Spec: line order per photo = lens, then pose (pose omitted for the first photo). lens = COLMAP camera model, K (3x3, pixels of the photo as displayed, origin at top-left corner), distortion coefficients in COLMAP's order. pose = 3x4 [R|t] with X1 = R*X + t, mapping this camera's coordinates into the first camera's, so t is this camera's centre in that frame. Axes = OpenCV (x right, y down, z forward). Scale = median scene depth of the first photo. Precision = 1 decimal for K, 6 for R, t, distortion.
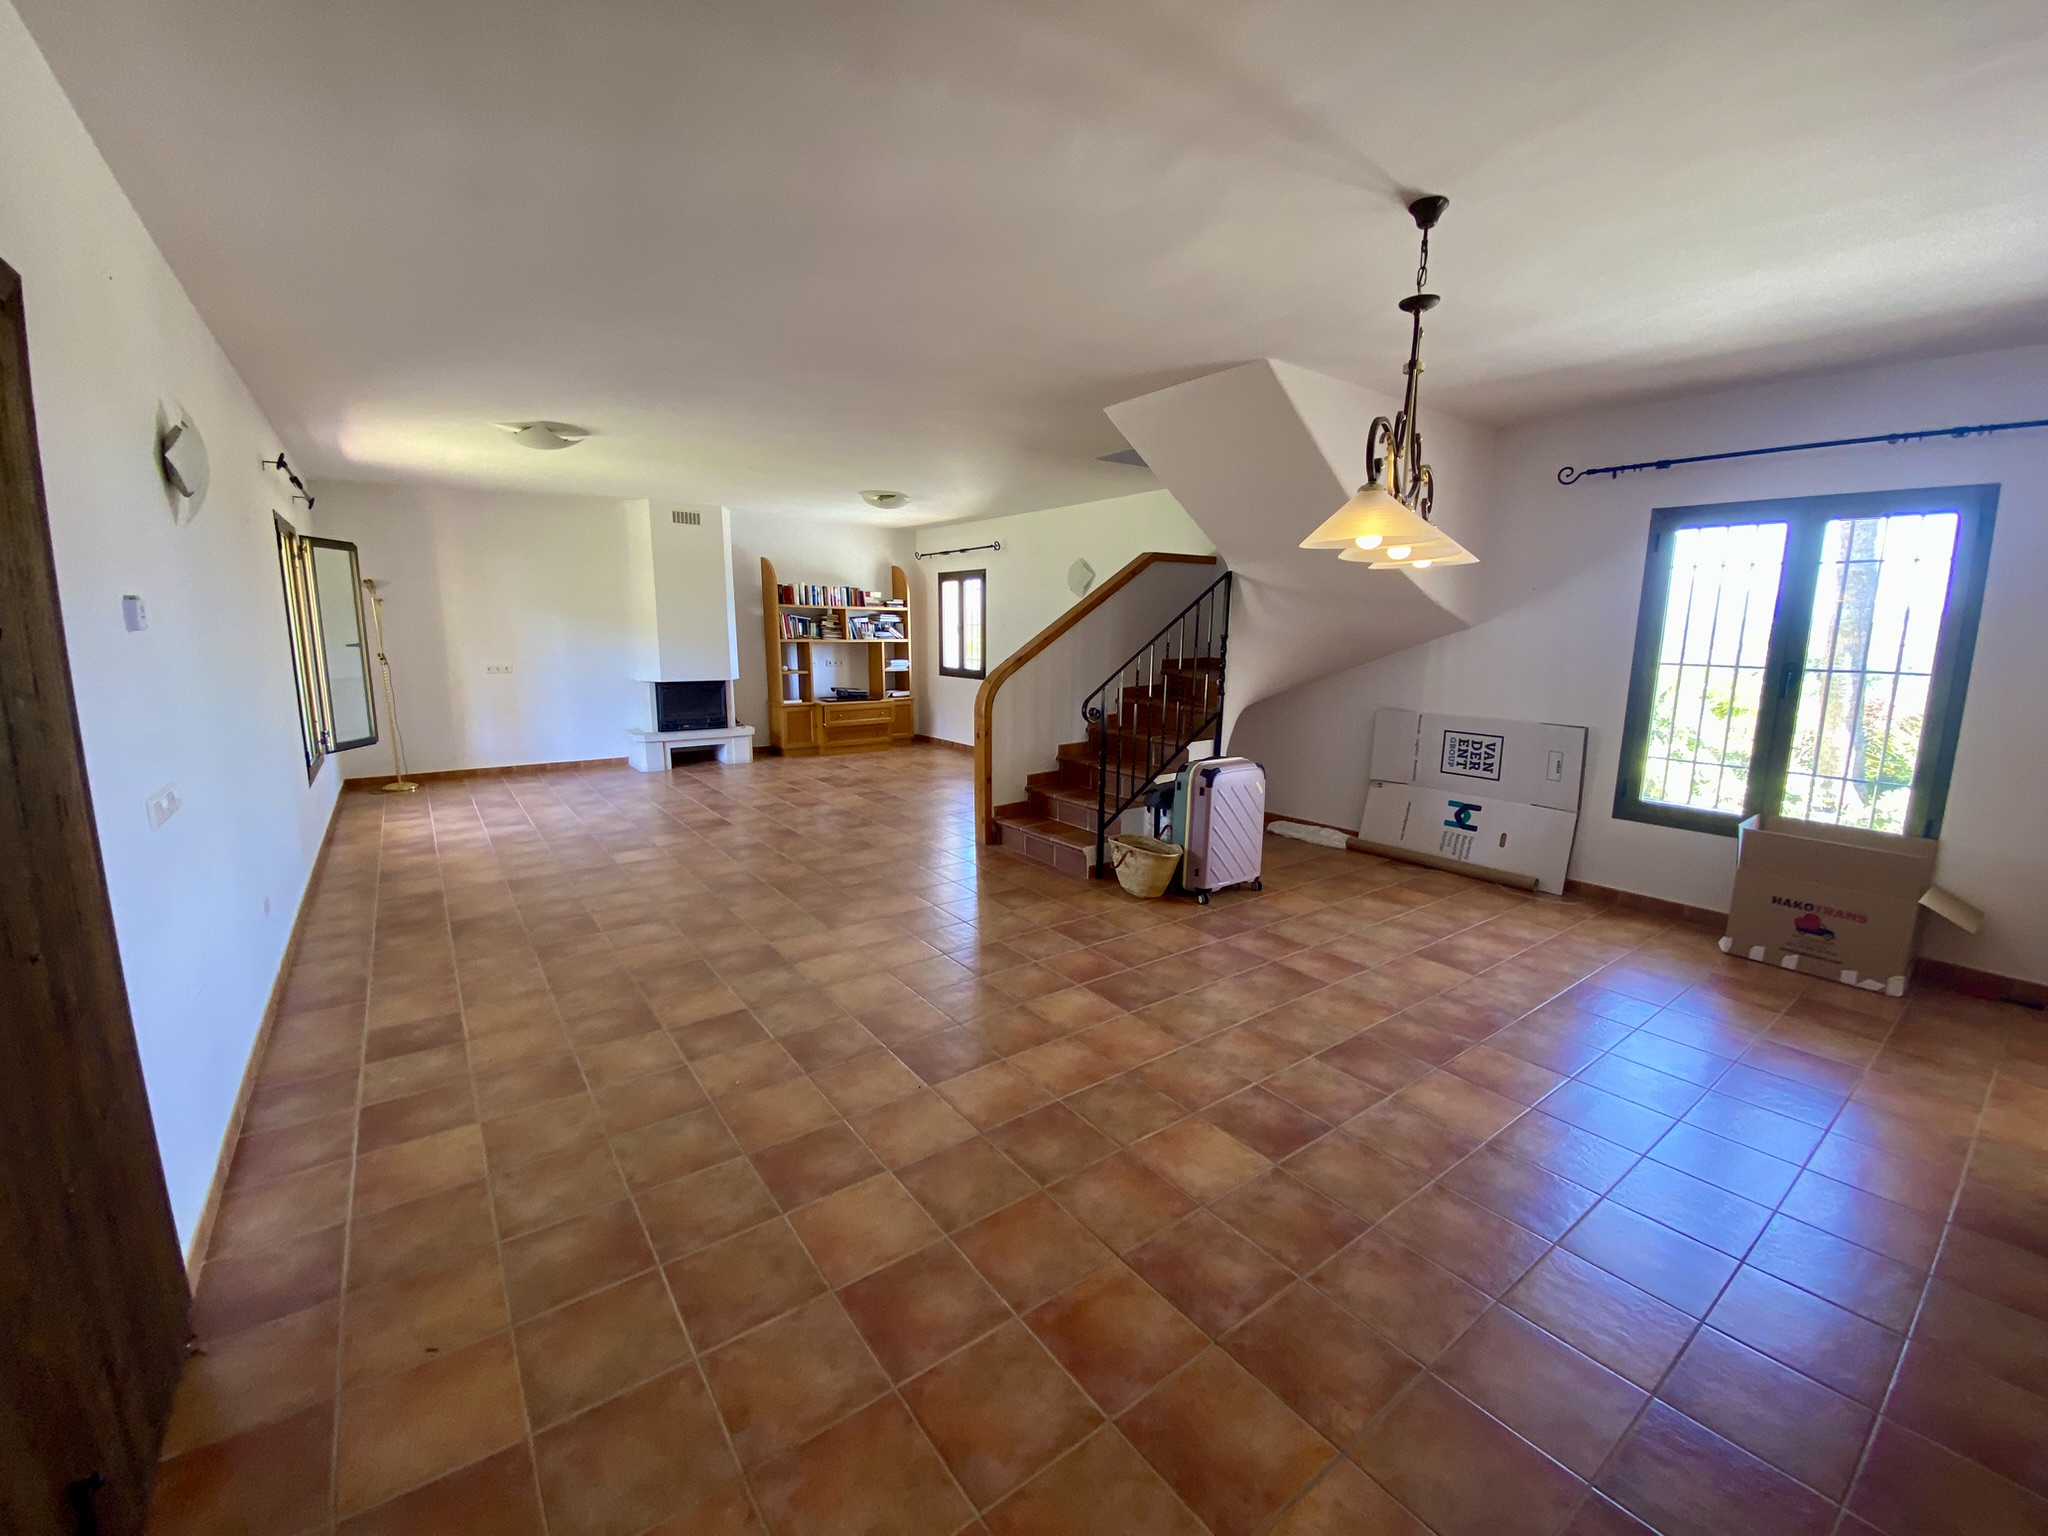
lens RADIAL K [[834.6, 0, 1022.7], [0, 834.6, 778.1], [0, 0, 1]] dist [0.005448, -0.013550]
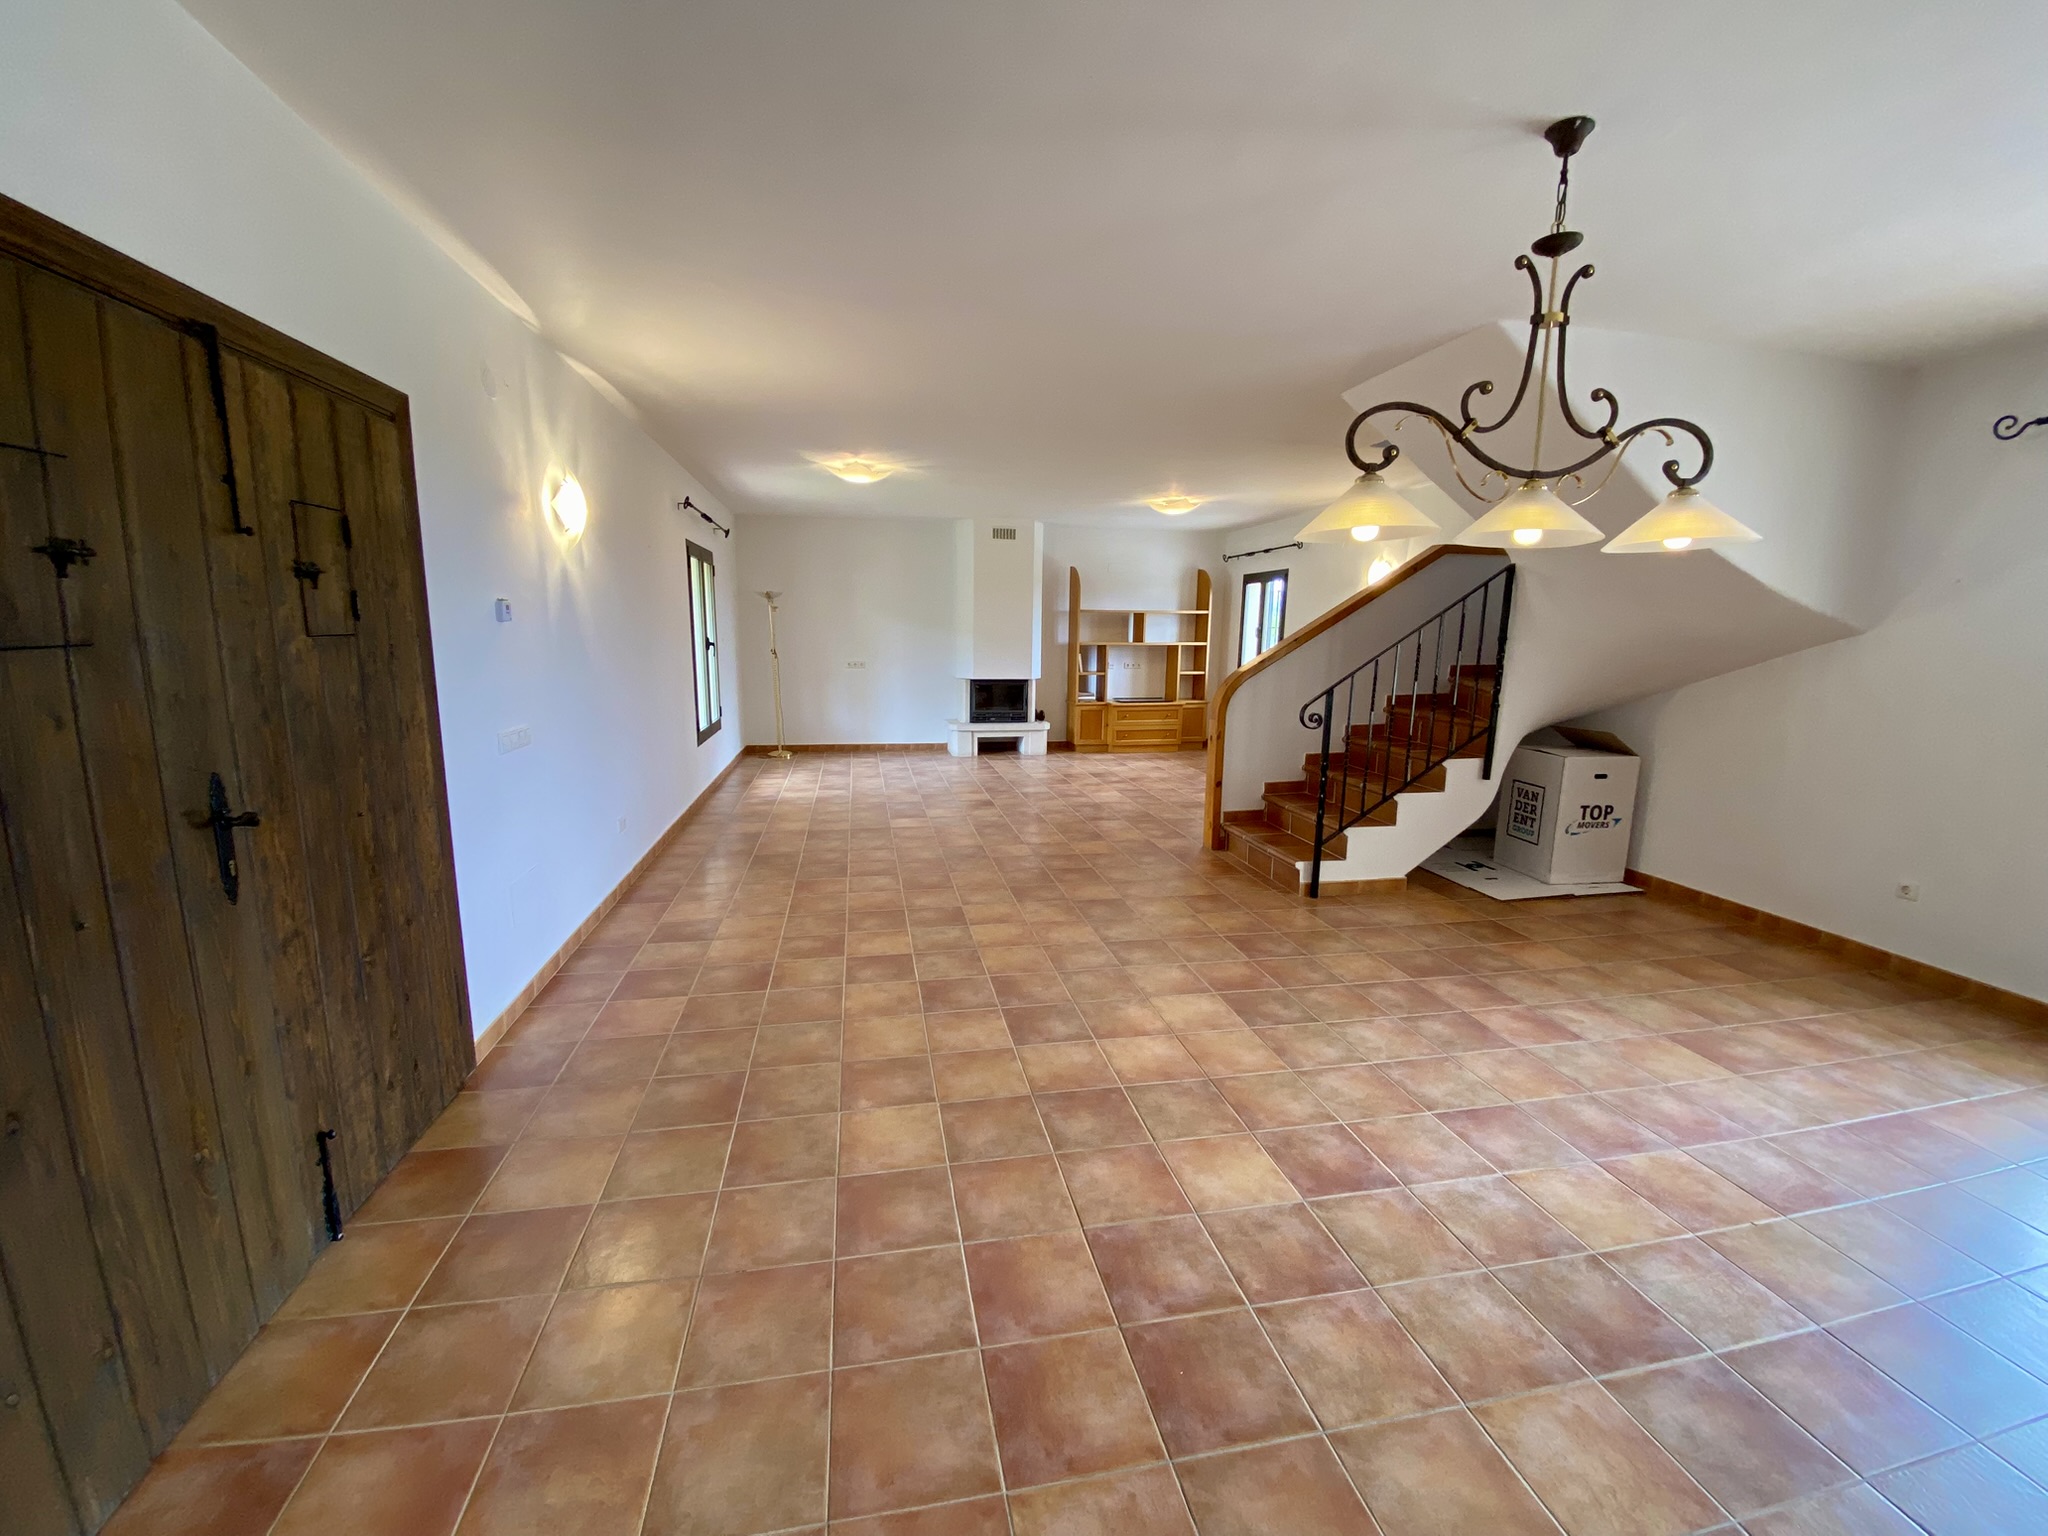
lens RADIAL K [[834.6, 0, 1003.0], [0, 834.6, 769.8], [0, 0, 1]] dist [0.005448, -0.013550]
pose [[0.901156, 0.076467, -0.426697, 0.232145], [-0.083922, 0.996471, 0.001338, 0.009461], [0.425294, 0.034603, 0.904394, 0.004390]]
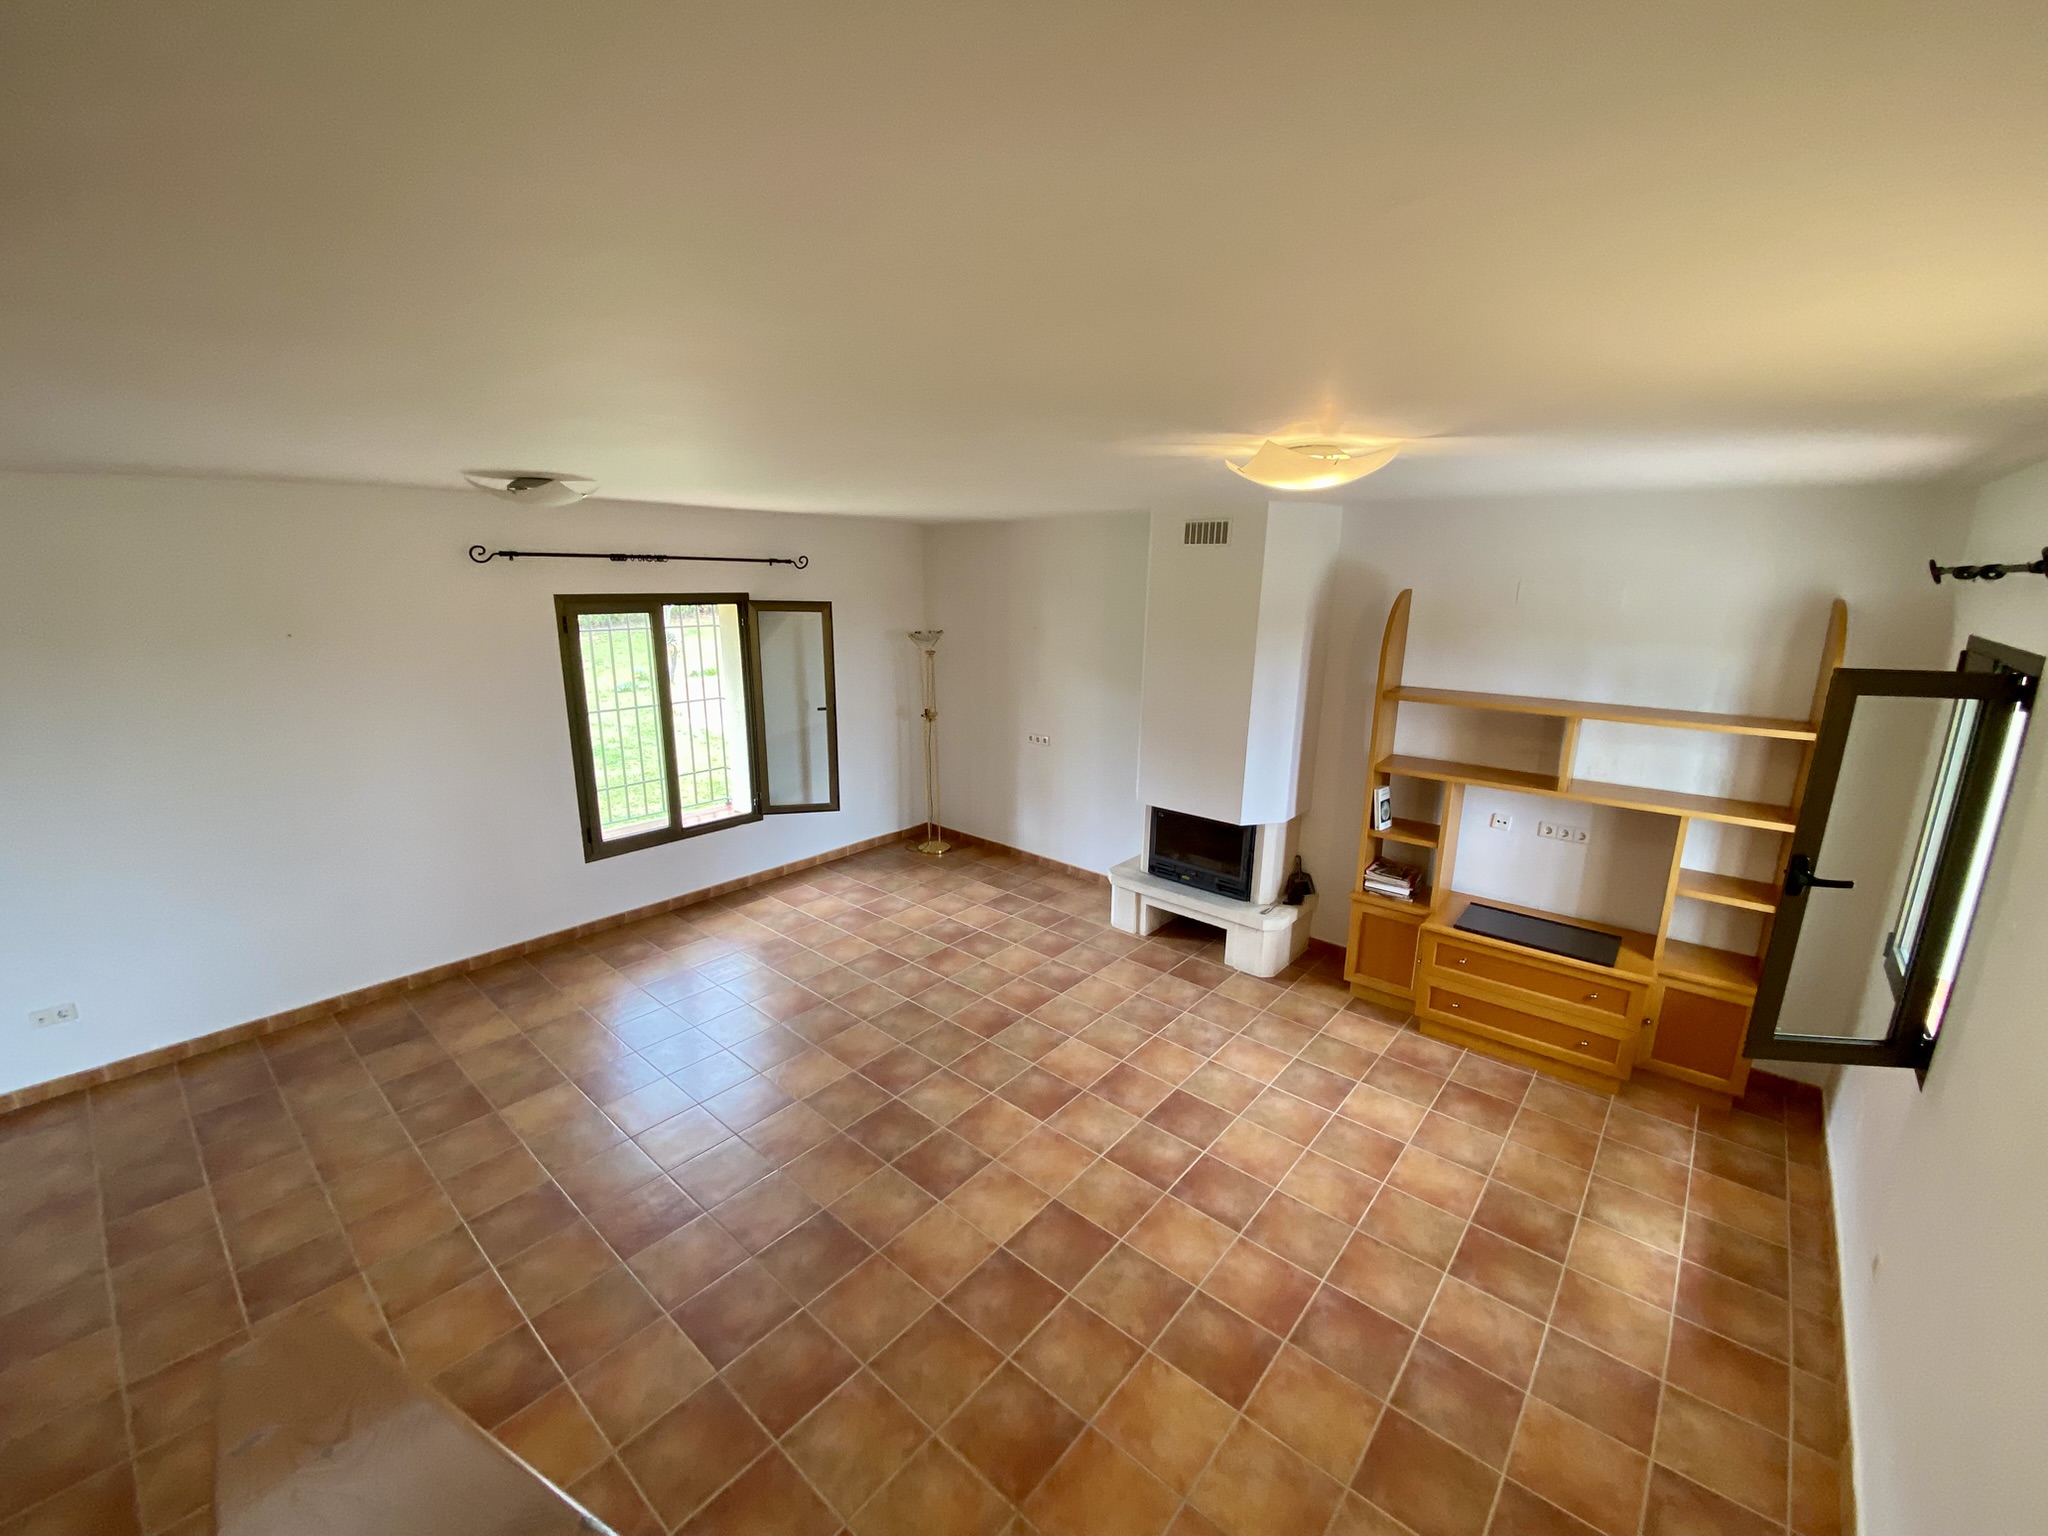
lens RADIAL K [[834.6, 0, 1007.0], [0, 834.6, 757.9], [0, 0, 1]] dist [0.005448, -0.013550]
pose [[0.193100, 0.207472, -0.958993, 0.321126], [-0.171034, 0.969542, 0.175315, -0.593625], [0.966157, 0.130167, 0.222703, 1.912835]]
